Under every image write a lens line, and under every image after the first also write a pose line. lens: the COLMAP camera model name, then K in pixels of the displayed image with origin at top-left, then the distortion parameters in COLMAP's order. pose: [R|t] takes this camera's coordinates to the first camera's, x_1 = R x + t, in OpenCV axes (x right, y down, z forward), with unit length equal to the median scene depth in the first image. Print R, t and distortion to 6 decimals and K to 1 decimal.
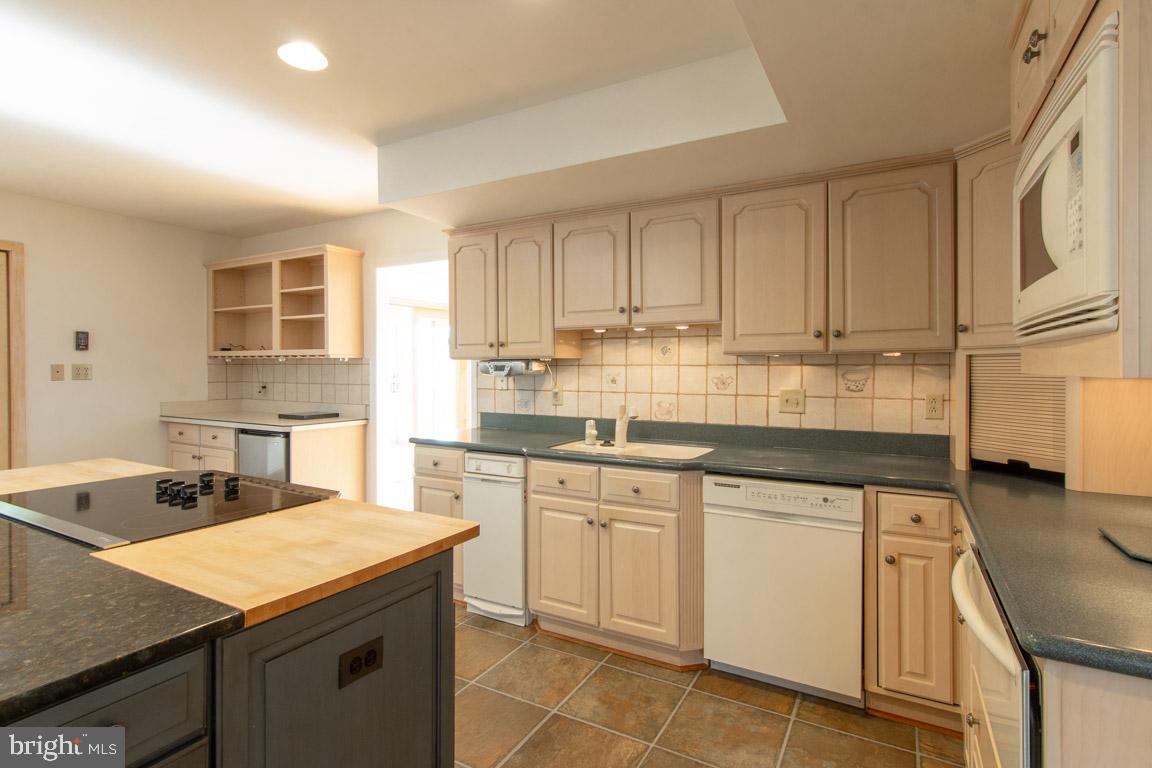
lens RADIAL K [[576.6, 0, 581.1], [0, 576.6, 374.7], [0, 0, 1]] dist [-0.002117, 0.002458]
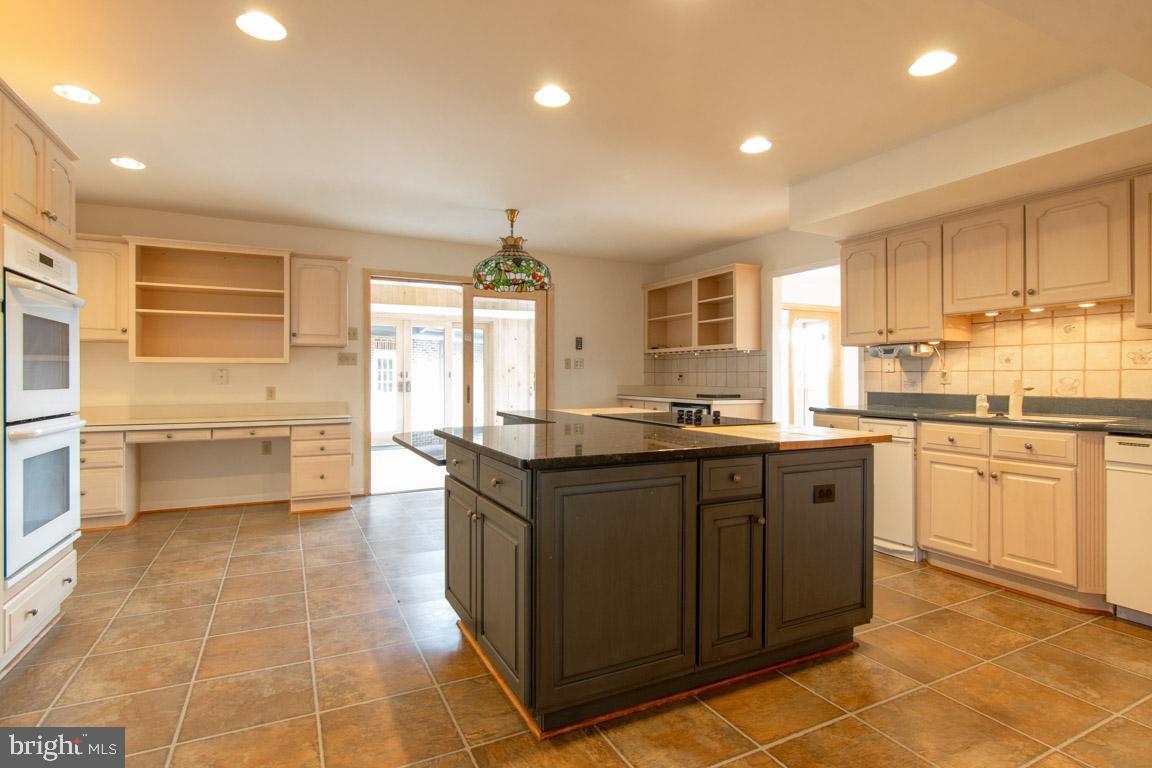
lens RADIAL K [[576.6, 0, 576.1], [0, 576.6, 376.7], [0, 0, 1]] dist [-0.002117, 0.002458]
pose [[0.824516, 0.001303, -0.565838, 0.000258], [-0.007497, 0.999935, -0.008622, 0.062571], [0.565789, 0.011351, 0.824472, -0.386912]]
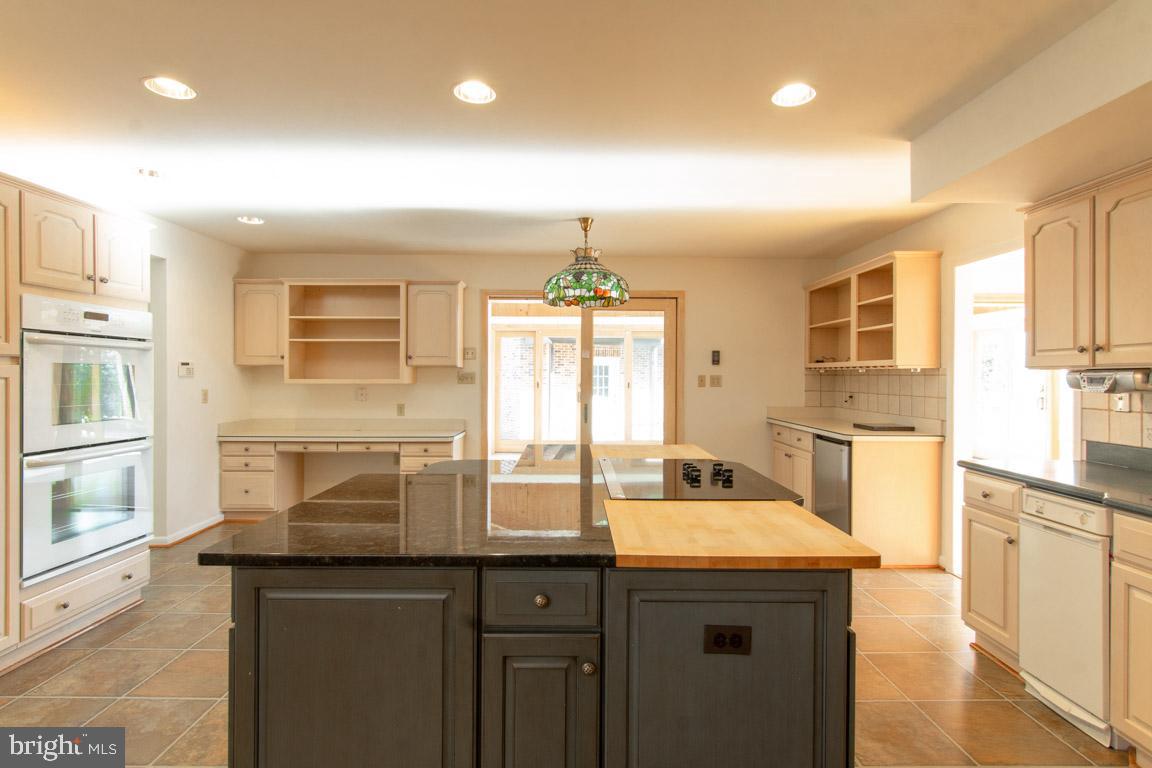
lens RADIAL K [[576.6, 0, 567.1], [0, 576.6, 376.6], [0, 0, 1]] dist [-0.002117, 0.002458]
pose [[0.489789, 0.002707, -0.871837, 0.184587], [-0.014990, 0.999874, -0.005316, -0.003373], [0.871712, 0.015673, 0.489768, 0.067113]]
